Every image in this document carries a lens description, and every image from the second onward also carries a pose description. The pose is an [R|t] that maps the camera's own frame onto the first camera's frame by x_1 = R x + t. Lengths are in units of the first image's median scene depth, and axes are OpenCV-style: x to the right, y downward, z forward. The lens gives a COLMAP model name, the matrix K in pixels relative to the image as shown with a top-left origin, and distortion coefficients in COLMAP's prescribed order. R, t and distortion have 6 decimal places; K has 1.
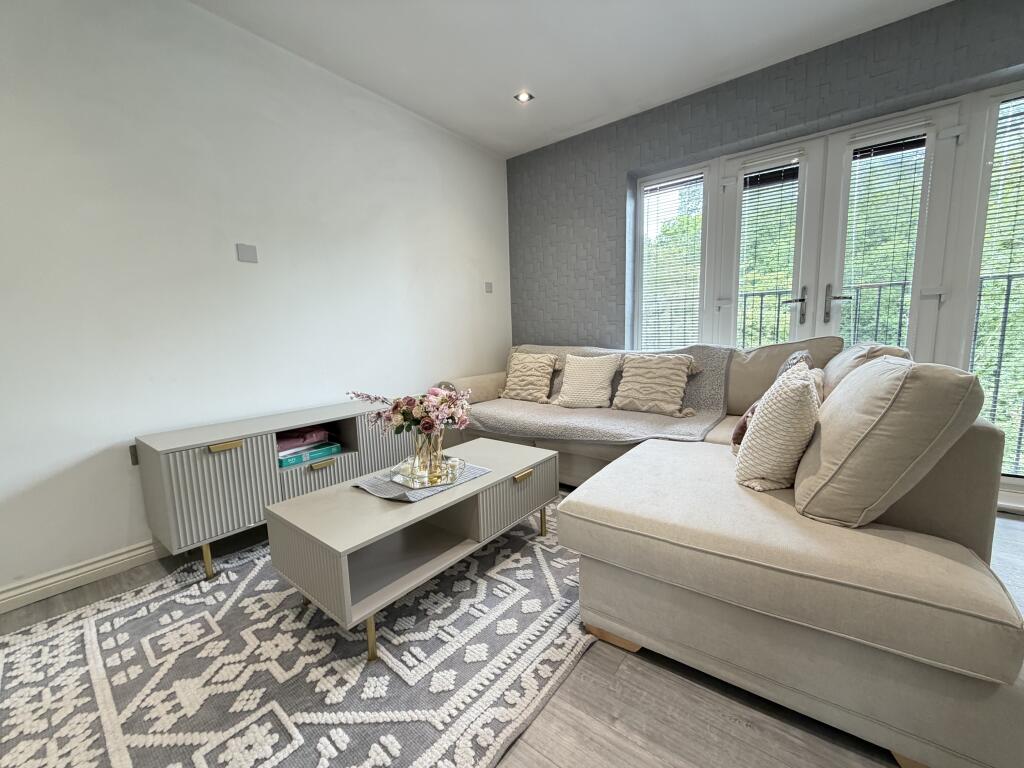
lens RADIAL K [[409.3, 0, 511.4], [0, 409.3, 384.3], [0, 0, 1]] dist [0.004304, 0.000461]
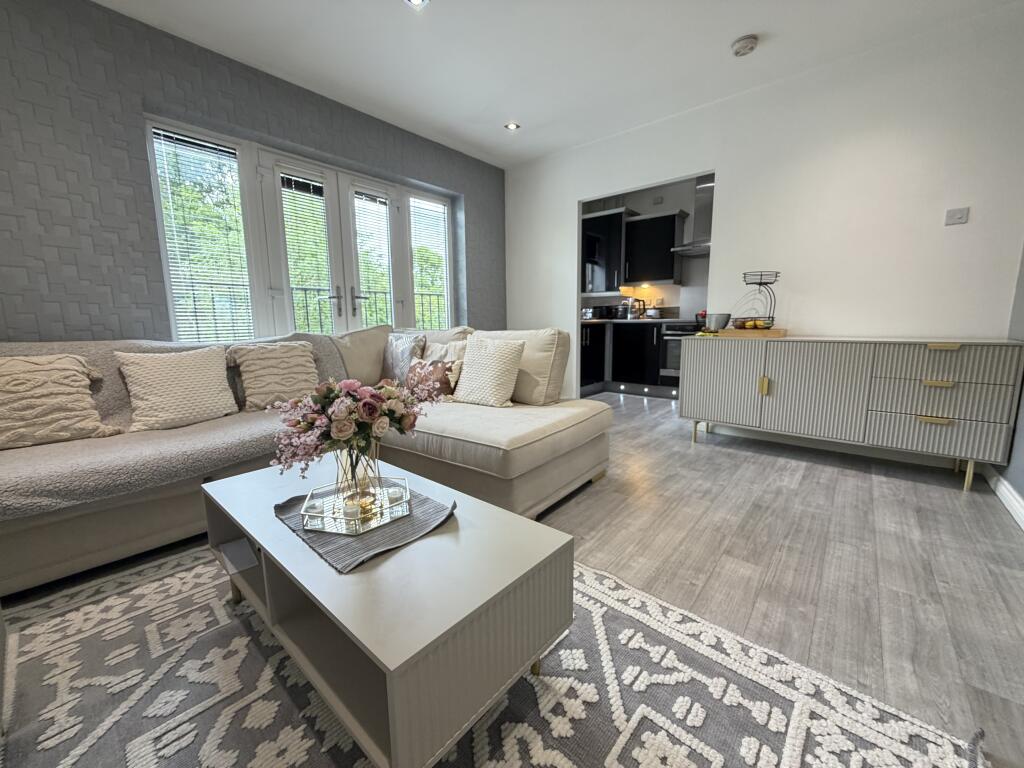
lens RADIAL K [[409.3, 0, 506.0], [0, 409.3, 385.2], [0, 0, 1]] dist [0.004304, 0.000461]
pose [[0.051486, -0.125900, 0.990706, -1.166916], [0.140751, 0.983035, 0.117610, -0.034783], [-0.988705, 0.133388, 0.068333, 0.963108]]
